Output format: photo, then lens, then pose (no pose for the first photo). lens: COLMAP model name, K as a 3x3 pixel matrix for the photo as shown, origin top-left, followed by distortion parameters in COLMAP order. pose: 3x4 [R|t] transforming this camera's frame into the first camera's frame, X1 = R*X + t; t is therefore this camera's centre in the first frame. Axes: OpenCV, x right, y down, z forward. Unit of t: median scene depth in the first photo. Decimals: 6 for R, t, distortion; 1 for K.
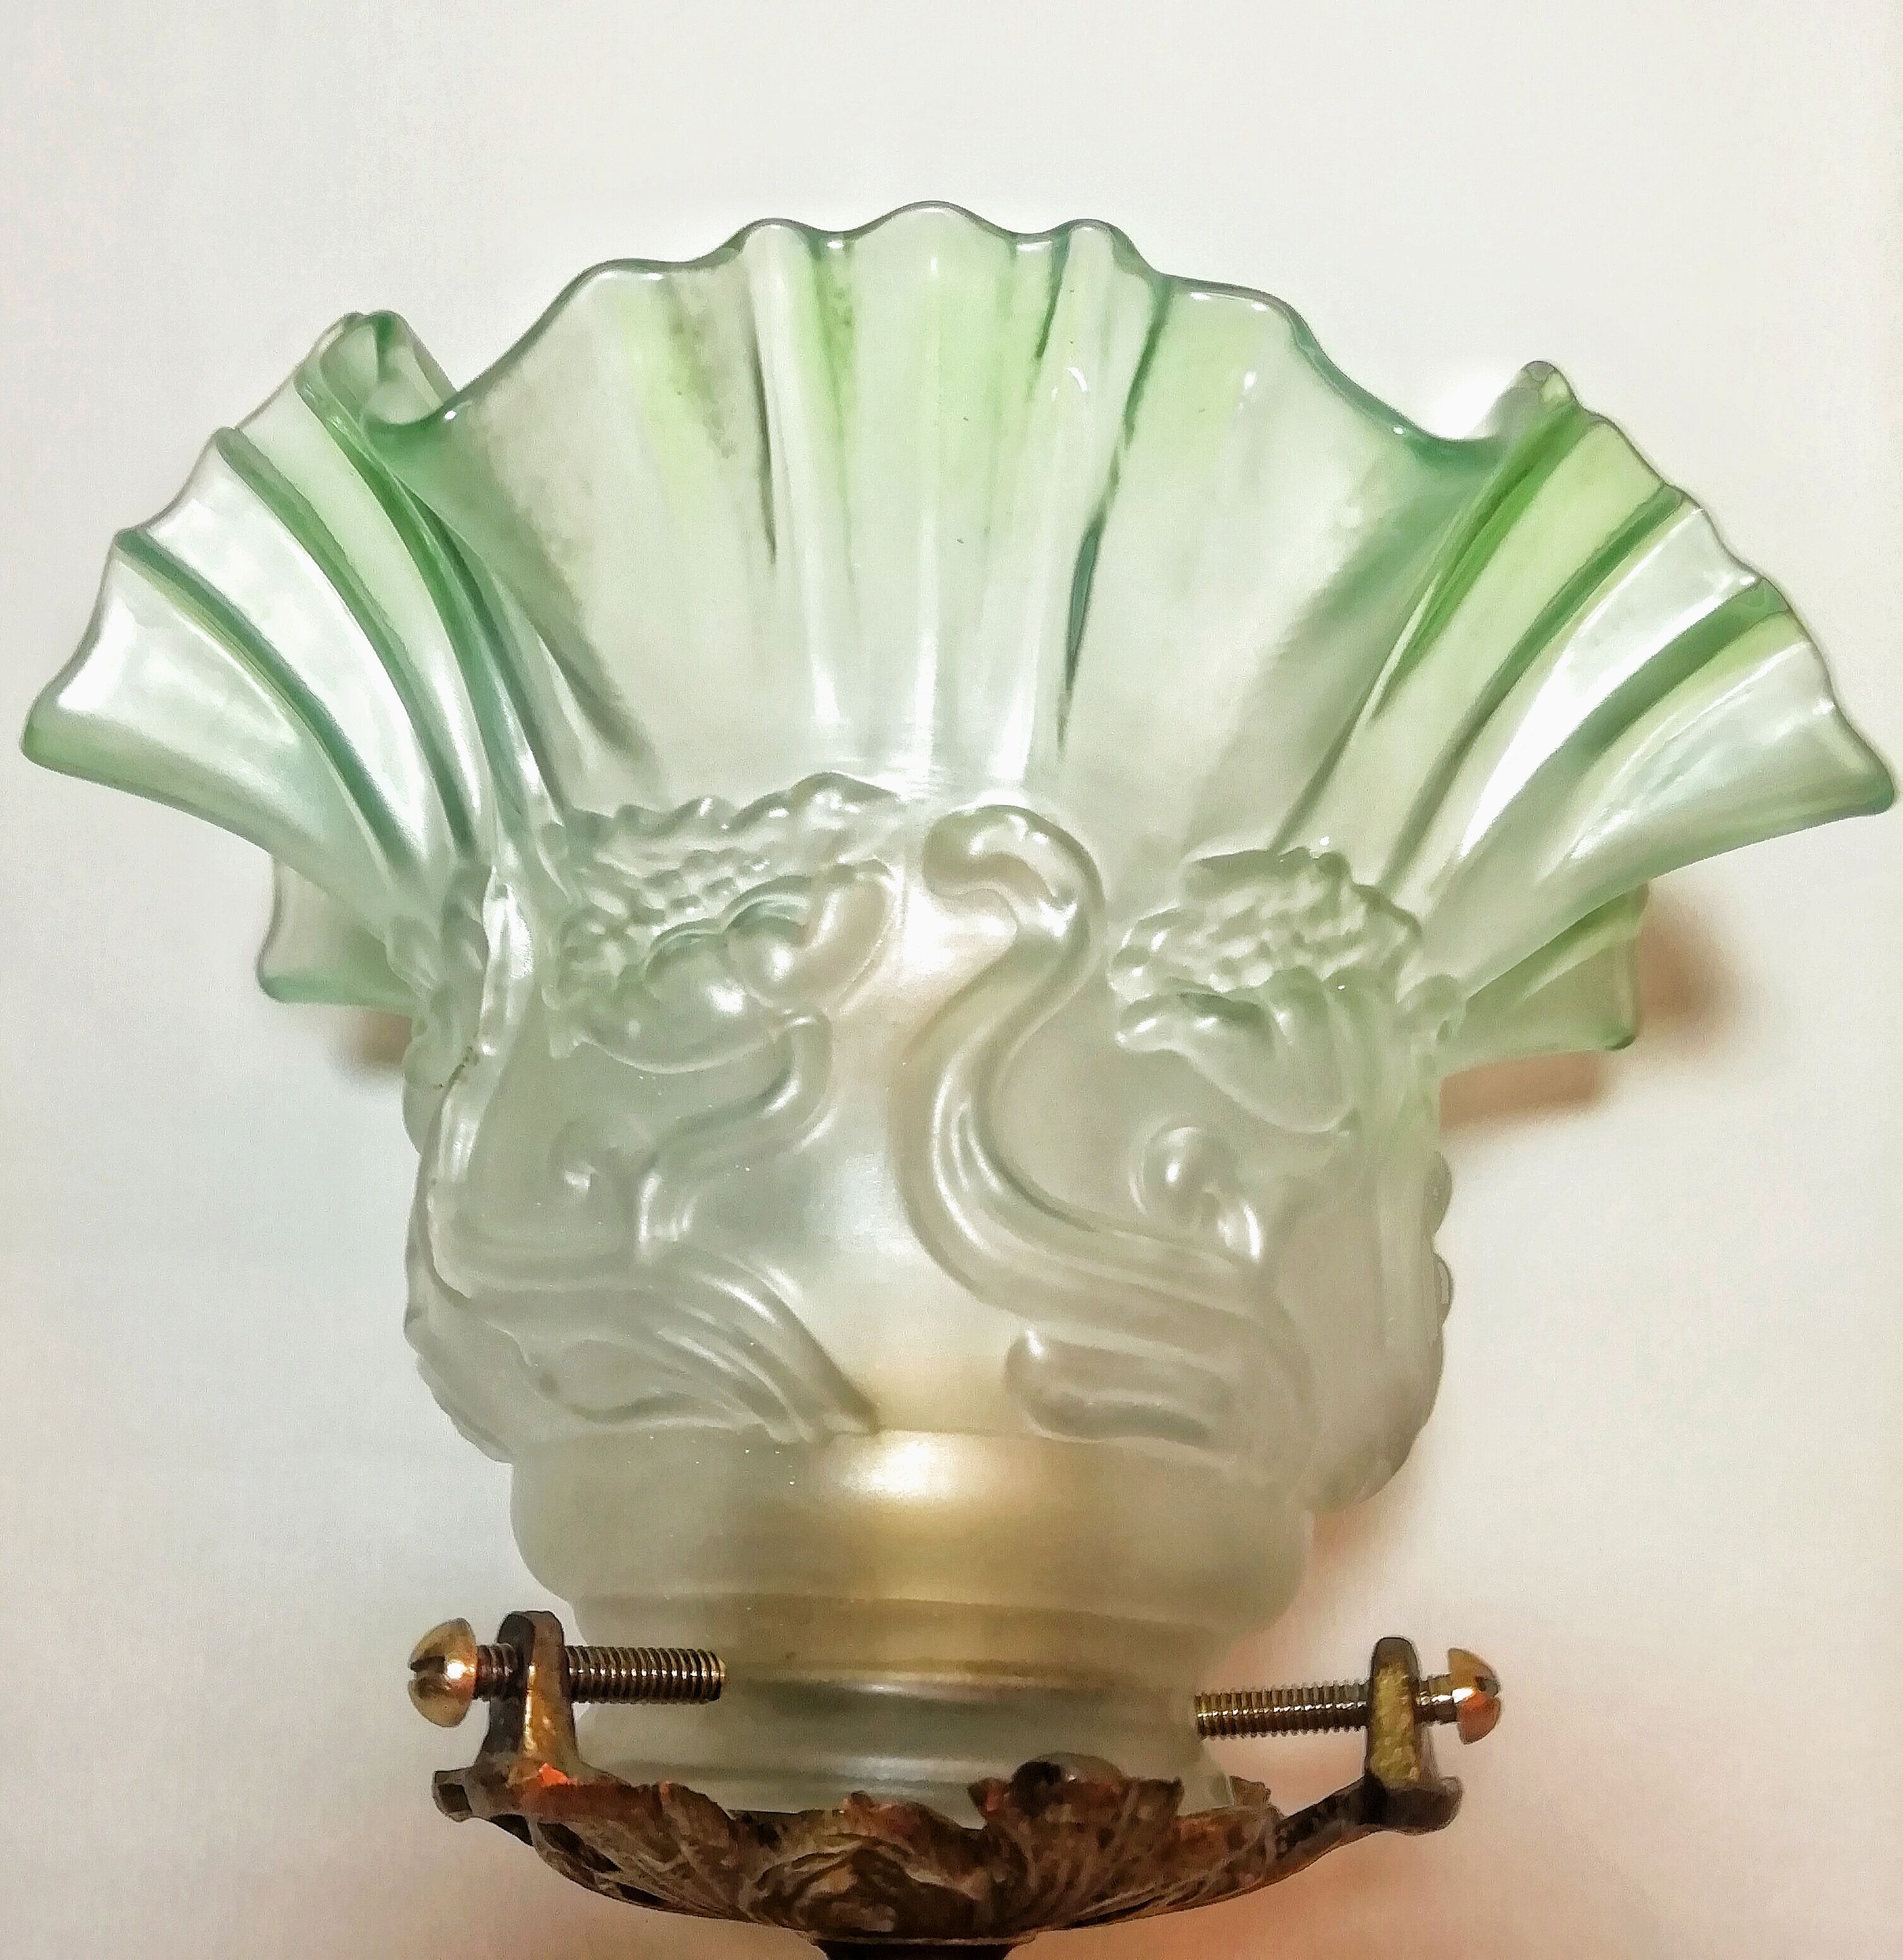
lens RADIAL K [[1955.7, 0, 958.6], [0, 1955.7, 973.2], [0, 0, 1]] dist [-0.016870, 0.000000]
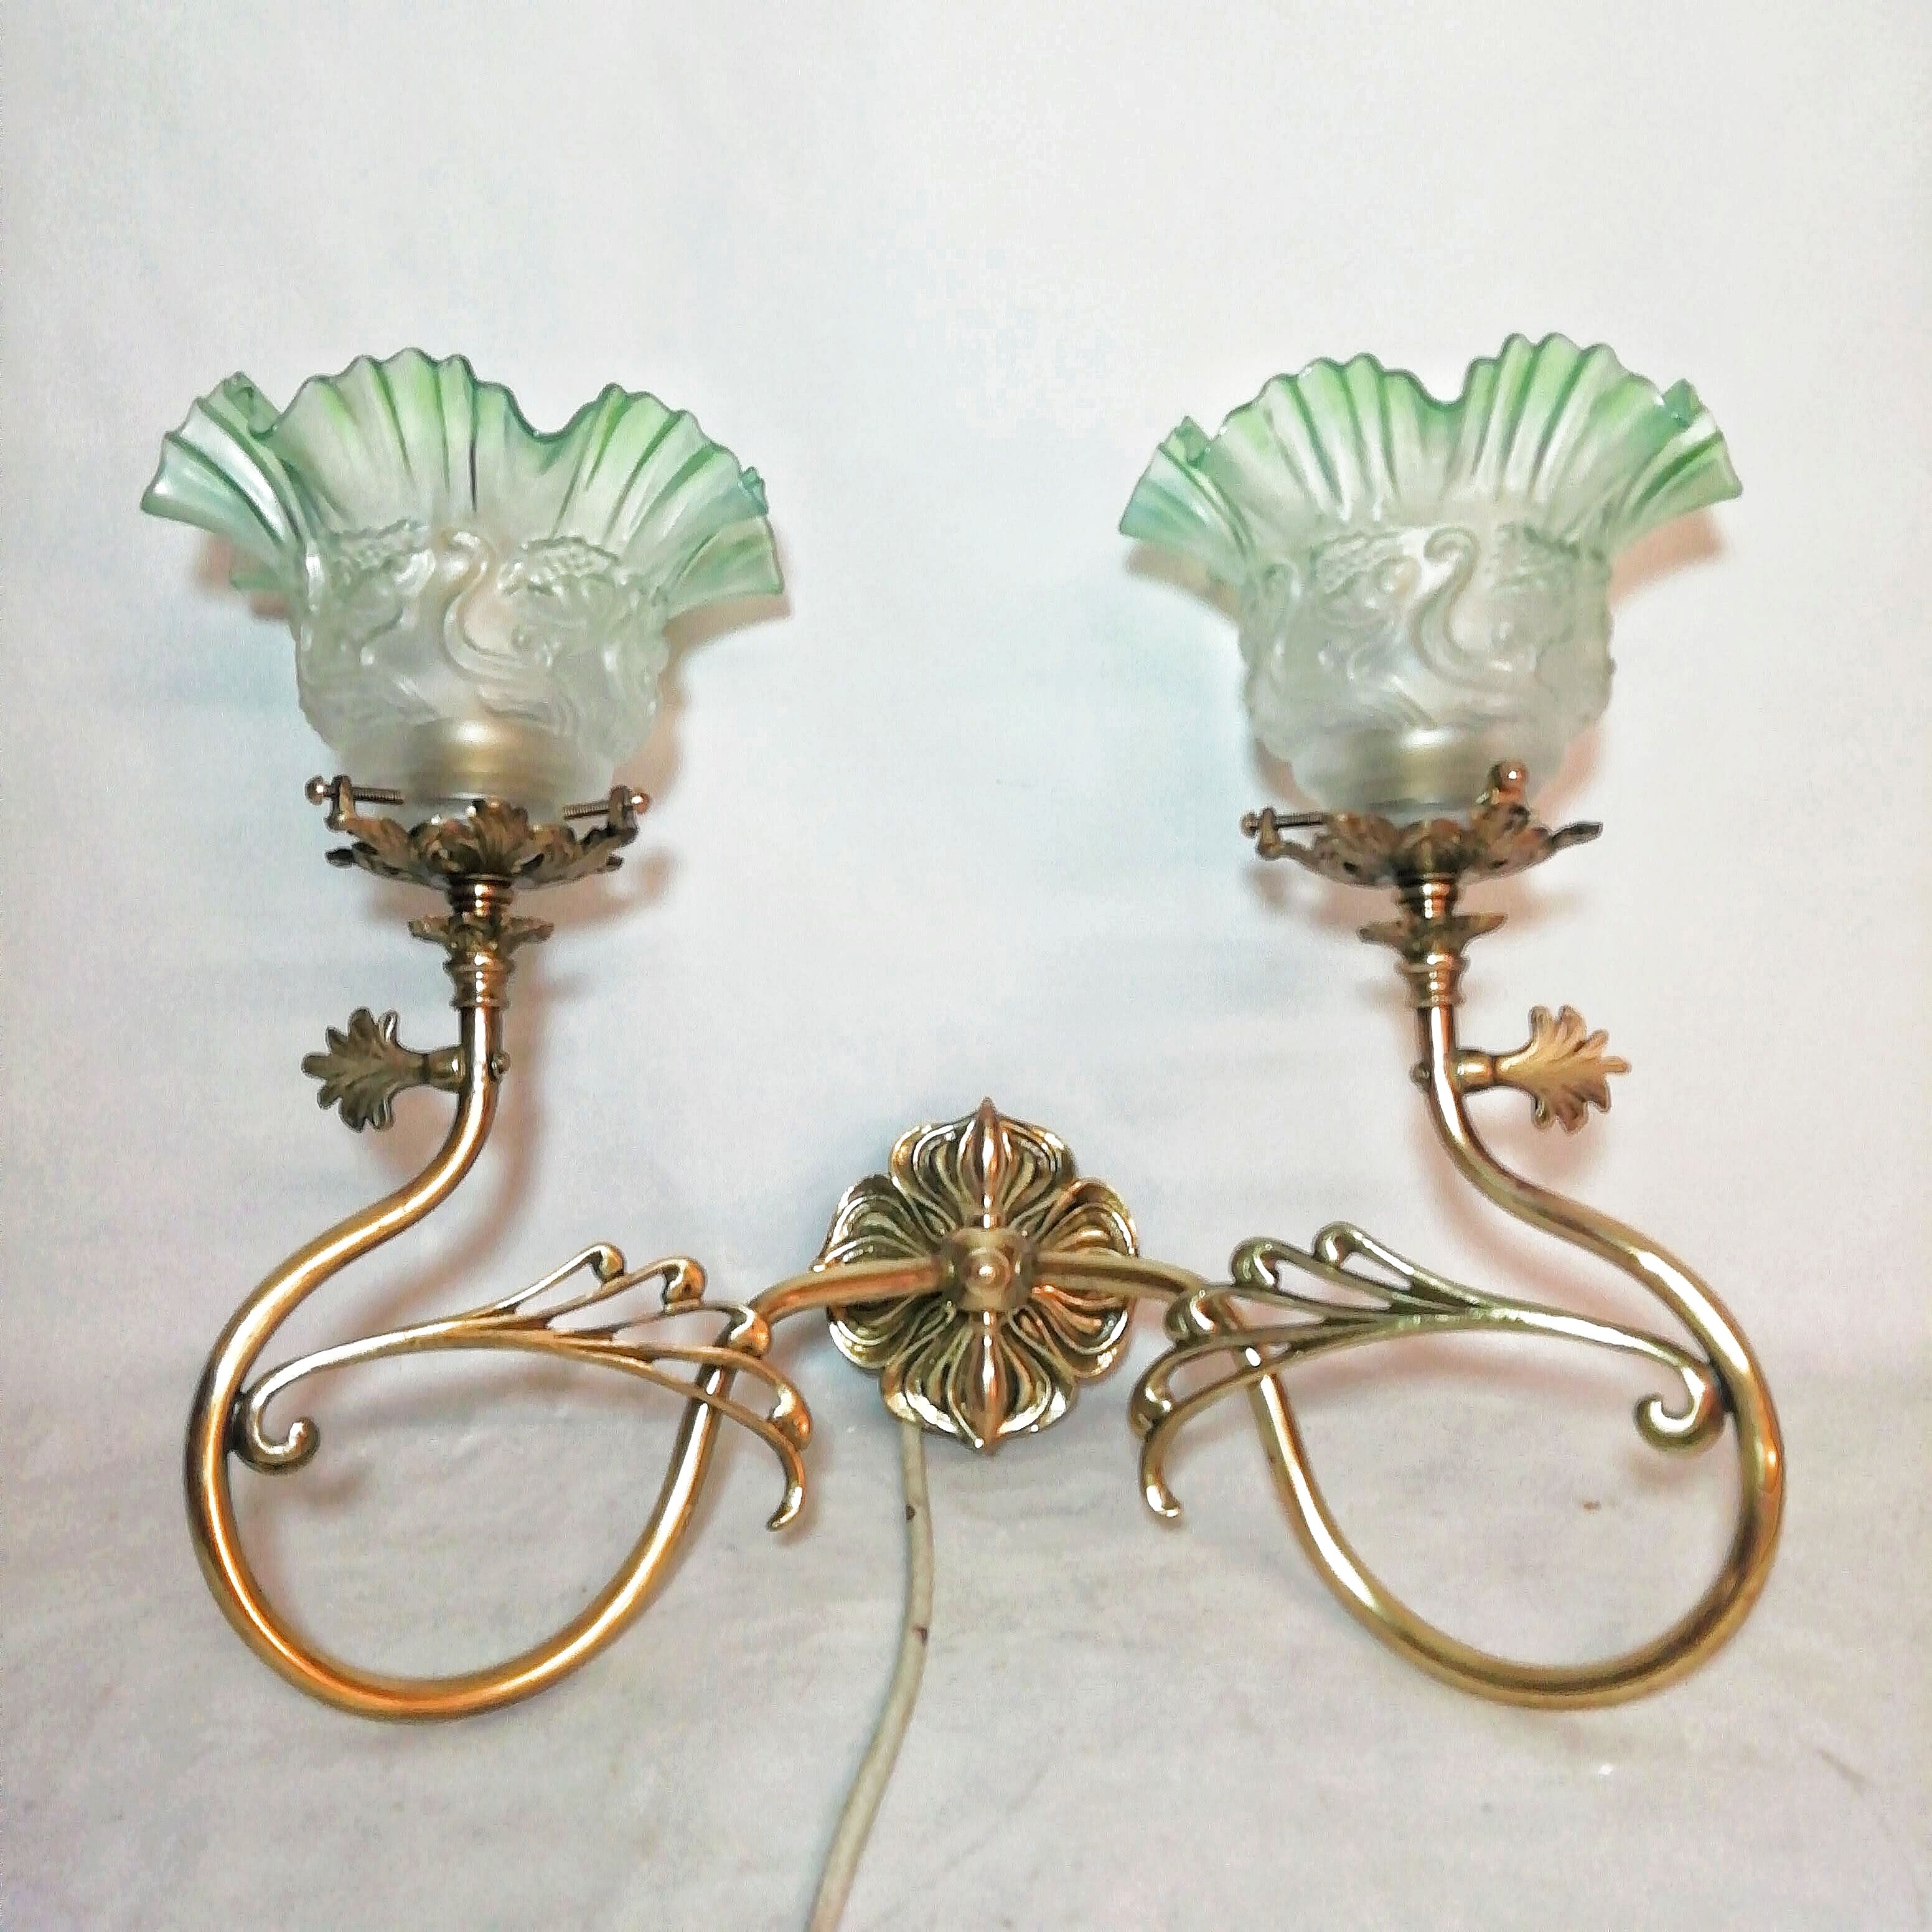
lens RADIAL K [[1926.0, 0, 957.4], [0, 1926.0, 968.1], [0, 0, 1]] dist [0.032214, 0.000000]
pose [[0.998991, -0.038177, 0.023668, 0.729921], [0.031603, 0.971815, 0.233616, -0.096596], [-0.031919, -0.232632, 0.972041, -2.290098]]
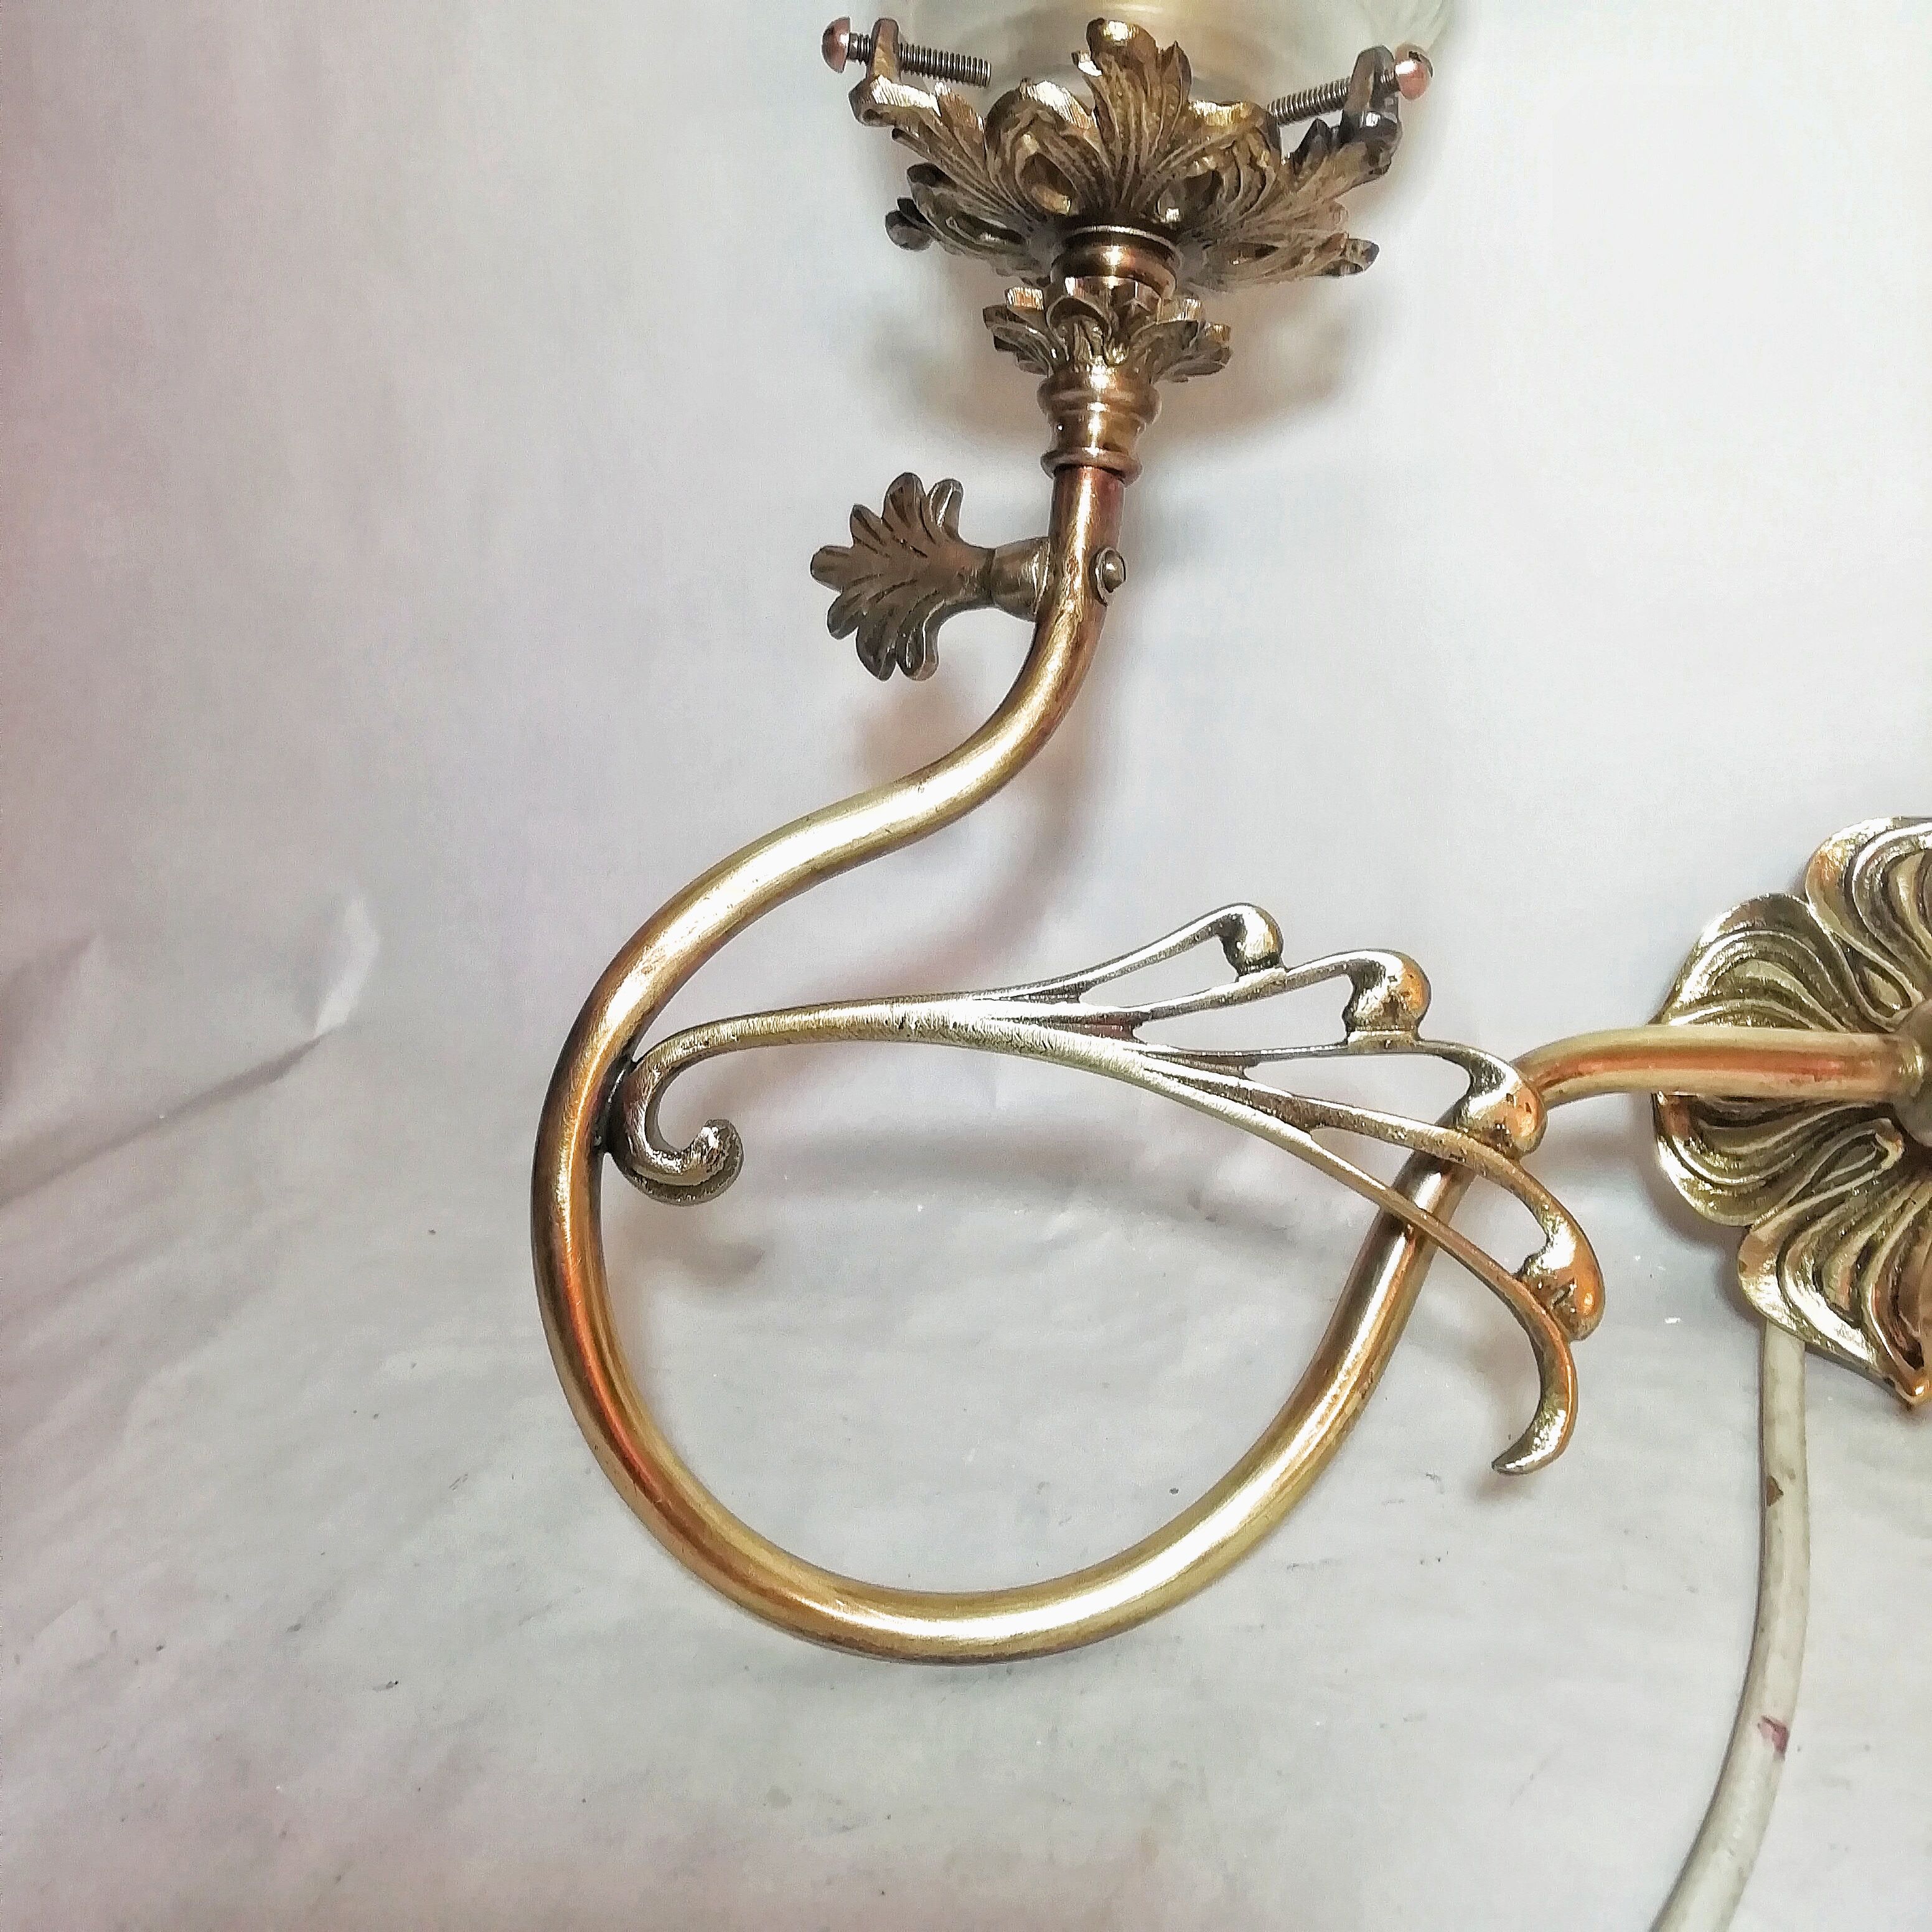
lens RADIAL K [[1926.0, 0, 971.2], [0, 1926.0, 963.7], [0, 0, 1]] dist [0.032214, 0.000000]
pose [[0.921241, 0.086023, -0.379360, 0.637671], [0.034755, 0.953138, 0.300532, 0.612648], [0.387436, -0.290047, 0.875081, -0.876975]]
